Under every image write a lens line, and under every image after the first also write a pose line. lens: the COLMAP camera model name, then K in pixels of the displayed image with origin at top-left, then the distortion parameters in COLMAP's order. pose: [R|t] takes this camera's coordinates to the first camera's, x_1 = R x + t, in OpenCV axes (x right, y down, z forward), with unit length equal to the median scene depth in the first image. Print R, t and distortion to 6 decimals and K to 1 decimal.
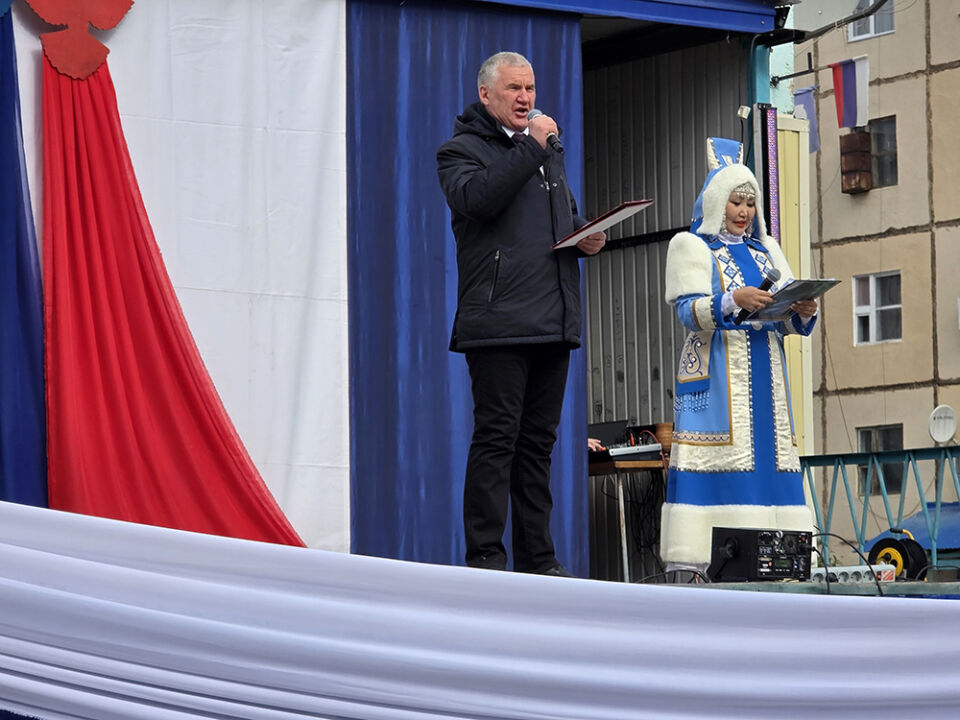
lens RADIAL K [[3292.5, 0, 480.0], [0, 3292.5, 360.0], [0, 0, 1]] dist [-0.143202, -0.954979]
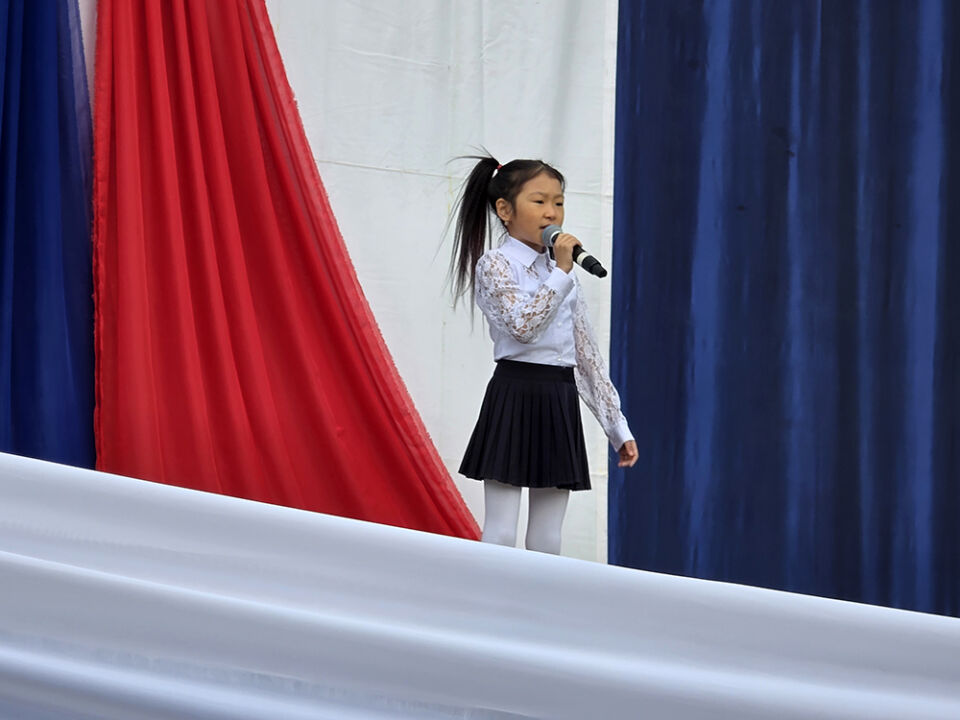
lens RADIAL K [[4179.0, 0, 480.0], [0, 4179.0, 360.0], [0, 0, 1]] dist [2.089075, -114.820473]
pose [[0.998820, 0.029049, -0.038926, -0.033059], [-0.026732, 0.997913, 0.058785, -0.031438], [0.040552, -0.057675, 0.997511, 0.244079]]
